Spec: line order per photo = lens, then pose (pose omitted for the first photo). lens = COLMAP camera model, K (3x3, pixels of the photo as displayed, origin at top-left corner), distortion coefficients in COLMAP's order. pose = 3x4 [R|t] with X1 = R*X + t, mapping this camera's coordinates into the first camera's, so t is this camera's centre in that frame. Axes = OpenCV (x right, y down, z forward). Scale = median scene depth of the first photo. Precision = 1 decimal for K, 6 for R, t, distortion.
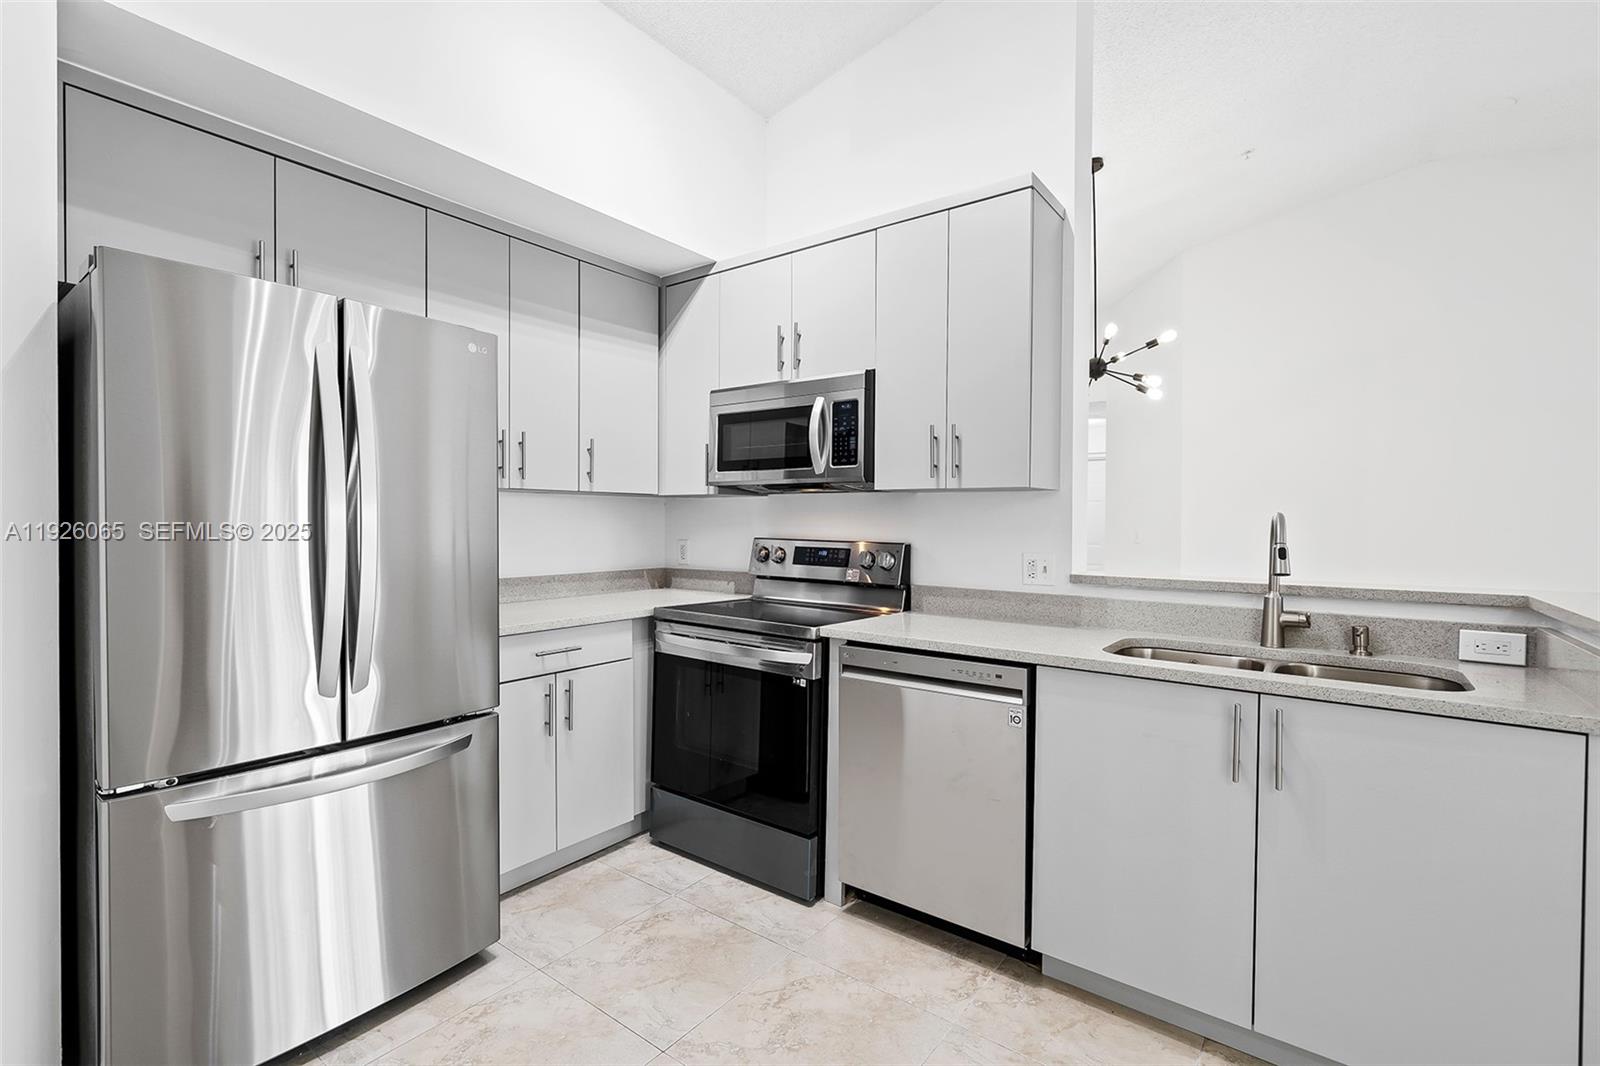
lens RADIAL K [[722.2, 0, 797.5], [0, 722.2, 530.3], [0, 0, 1]] dist [-0.005205, 0.000741]
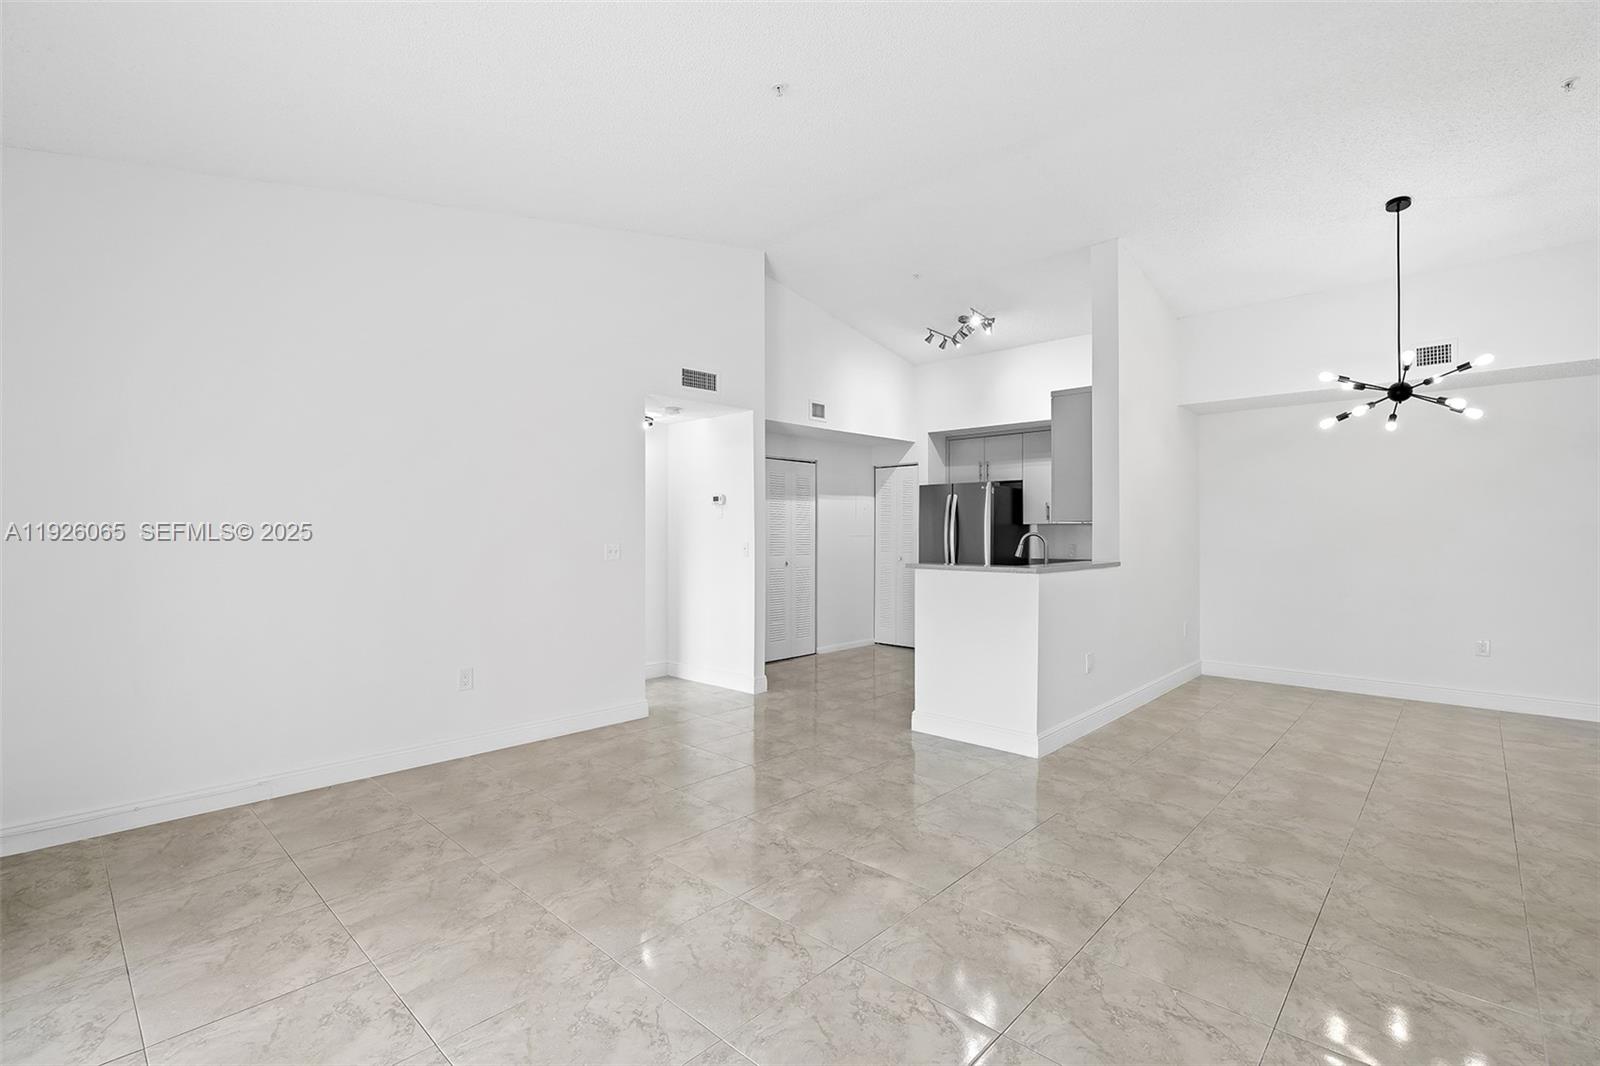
lens RADIAL K [[722.2, 0, 797.5], [0, 722.2, 530.3], [0, 0, 1]] dist [-0.005205, 0.000741]
pose [[-0.107898, -0.009343, -0.994118, 2.506561], [-0.012243, 0.999892, -0.008068, 0.000133], [0.994087, 0.011301, -0.108001, 0.370341]]
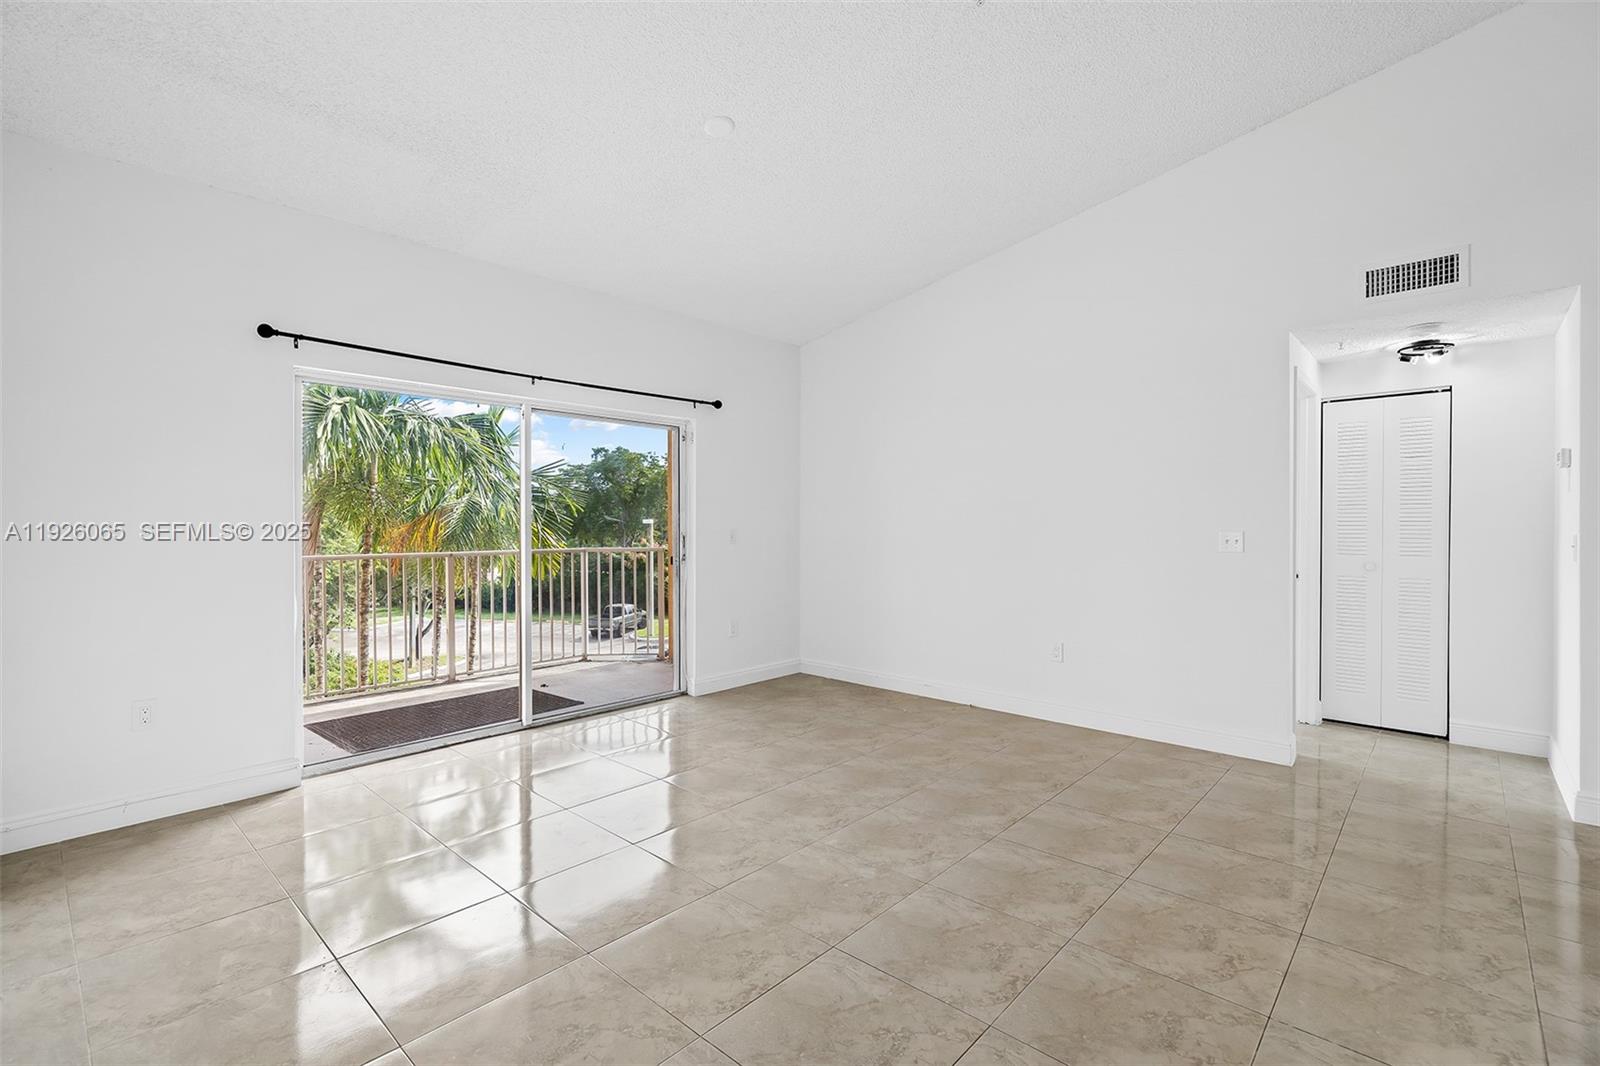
lens RADIAL K [[722.2, 0, 797.5], [0, 722.2, 530.3], [0, 0, 1]] dist [-0.005205, 0.000741]
pose [[-0.995152, -0.007342, 0.098072, 1.433572], [-0.005429, 0.999790, 0.019761, -0.002043], [-0.098196, 0.019133, -0.994983, 1.296028]]
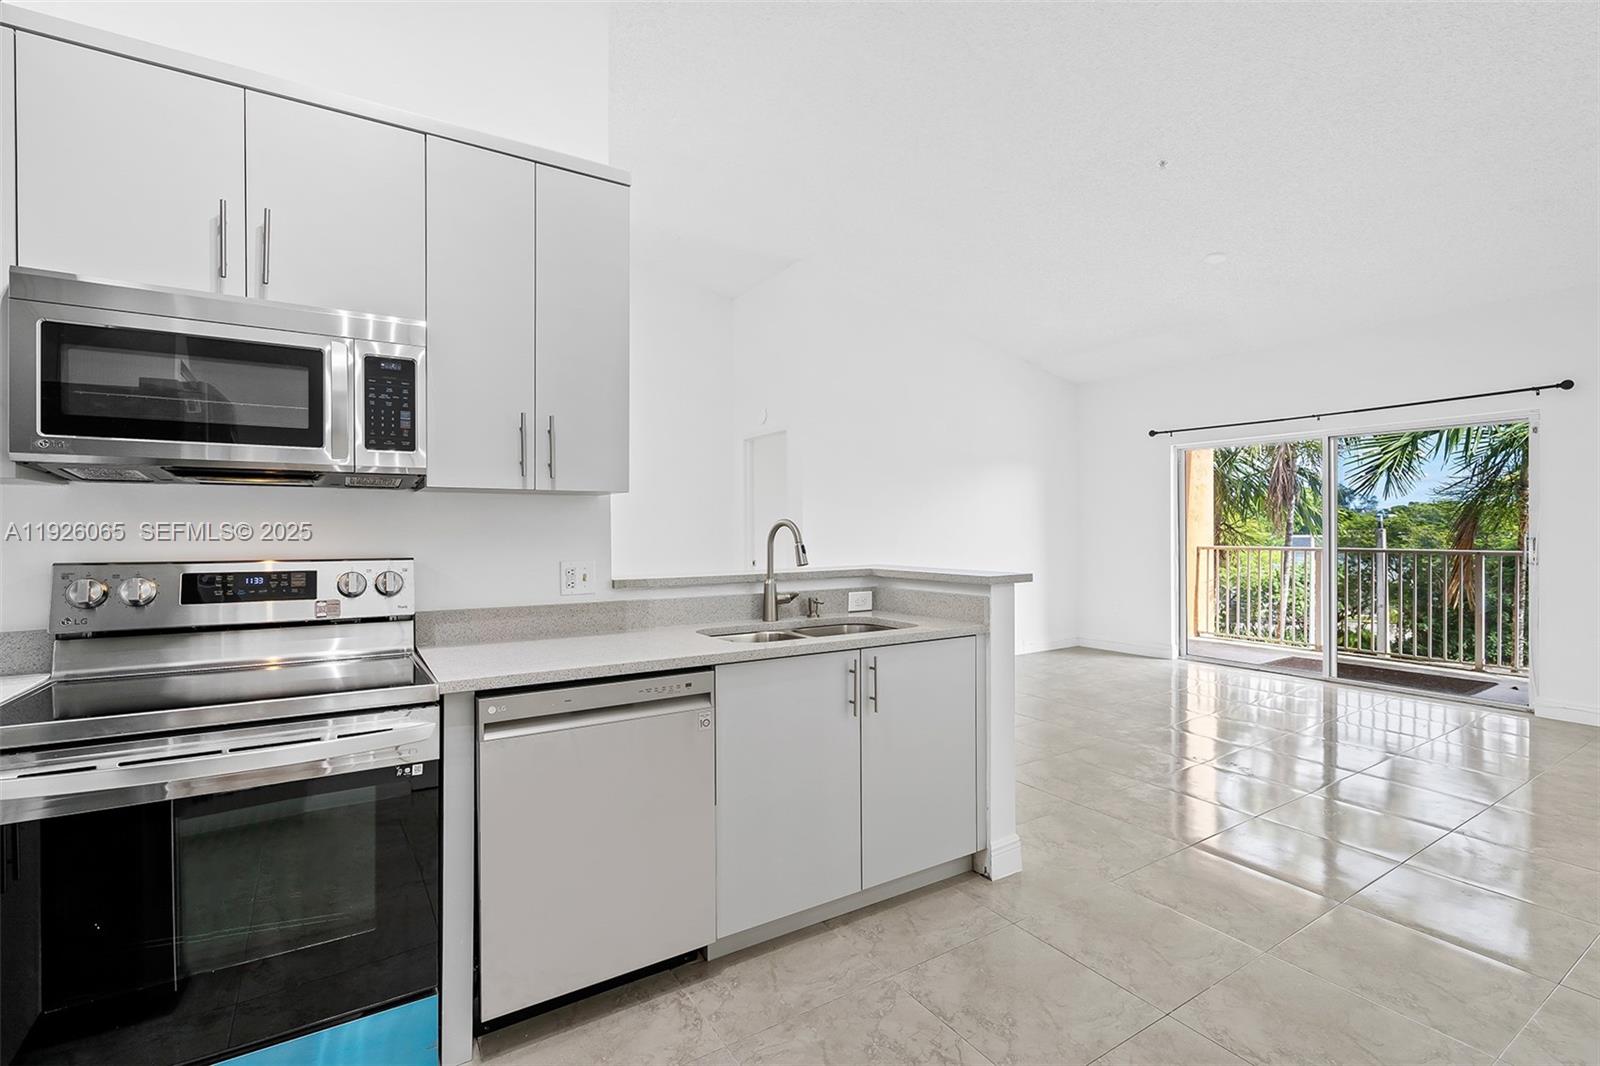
lens RADIAL K [[722.2, 0, 797.5], [0, 722.2, 530.3], [0, 0, 1]] dist [-0.005205, 0.000741]
pose [[0.351147, -0.012908, 0.936231, -0.460381], [0.018335, 0.999808, 0.006907, -0.010228], [-0.936141, 0.014741, 0.351317, 0.397234]]
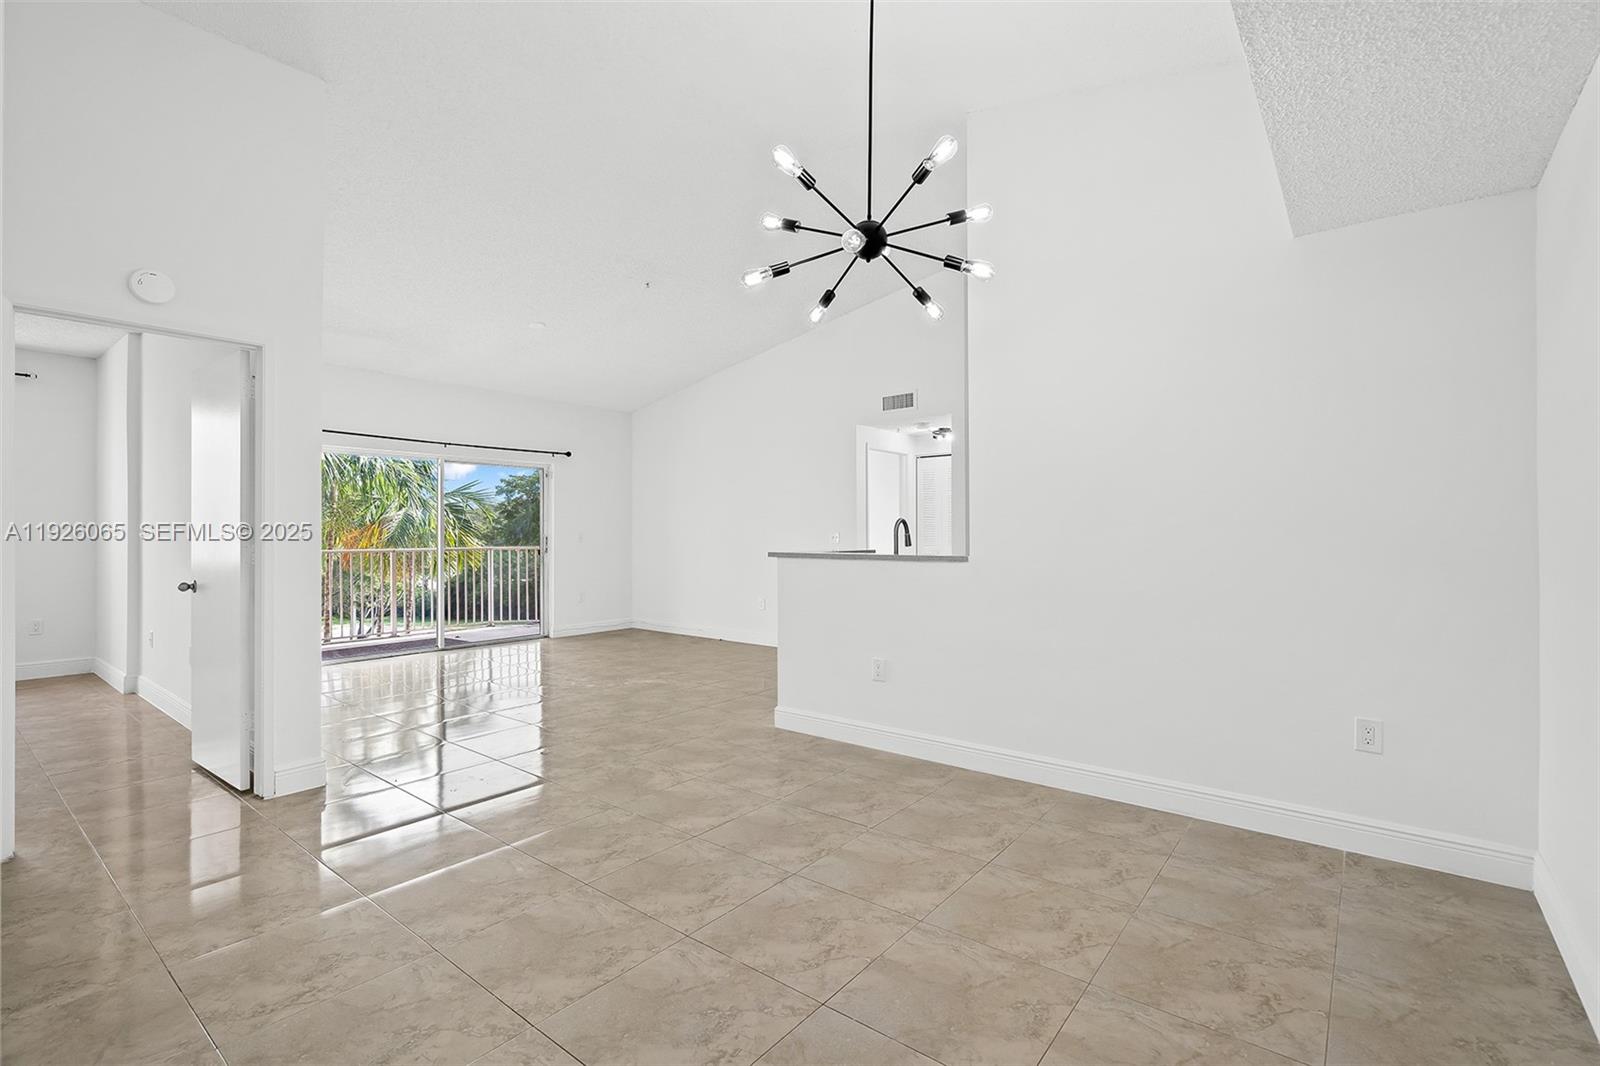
lens RADIAL K [[725.2, 0, 797.0], [0, 725.2, 527.0], [0, 0, 1]] dist [0.002313, -0.000090]
pose [[-0.999587, -0.001775, 0.028691, 0.729376], [-0.001560, 0.999971, 0.007496, -0.015573], [-0.028704, 0.007449, -0.999560, 2.527158]]
